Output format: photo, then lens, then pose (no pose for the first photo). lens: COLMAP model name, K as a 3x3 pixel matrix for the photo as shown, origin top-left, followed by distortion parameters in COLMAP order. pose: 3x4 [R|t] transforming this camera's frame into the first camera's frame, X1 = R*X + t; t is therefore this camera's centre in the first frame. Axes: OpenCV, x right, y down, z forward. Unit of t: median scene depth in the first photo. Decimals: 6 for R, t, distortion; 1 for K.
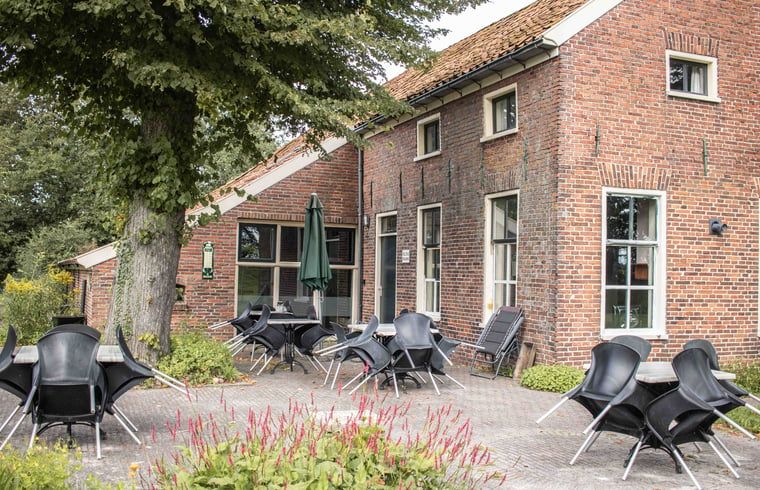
lens RADIAL K [[993.4, 0, 380.6], [0, 993.4, 244.1], [0, 0, 1]] dist [-0.043841, 0.000000]
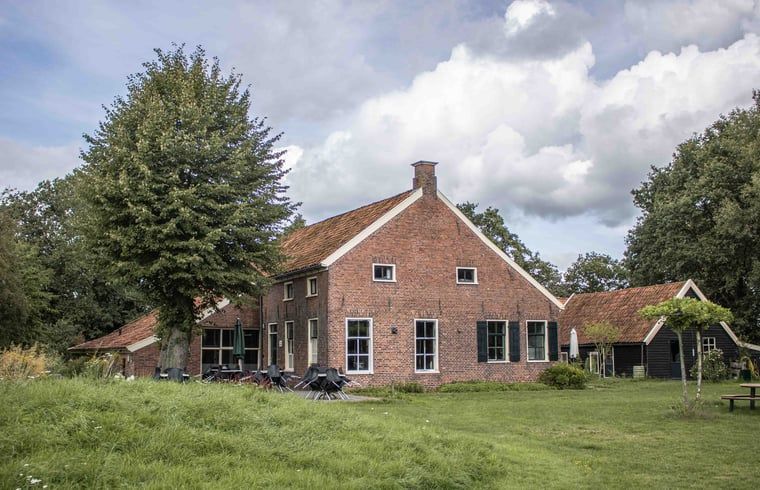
lens RADIAL K [[993.4, 0, 377.8], [0, 993.4, 246.6], [0, 0, 1]] dist [-0.043841, 0.000000]
pose [[0.997226, -0.015944, 0.072712, 0.101056], [0.021374, 0.996991, -0.074514, -0.040554], [-0.071305, 0.075862, 0.994566, -1.477688]]
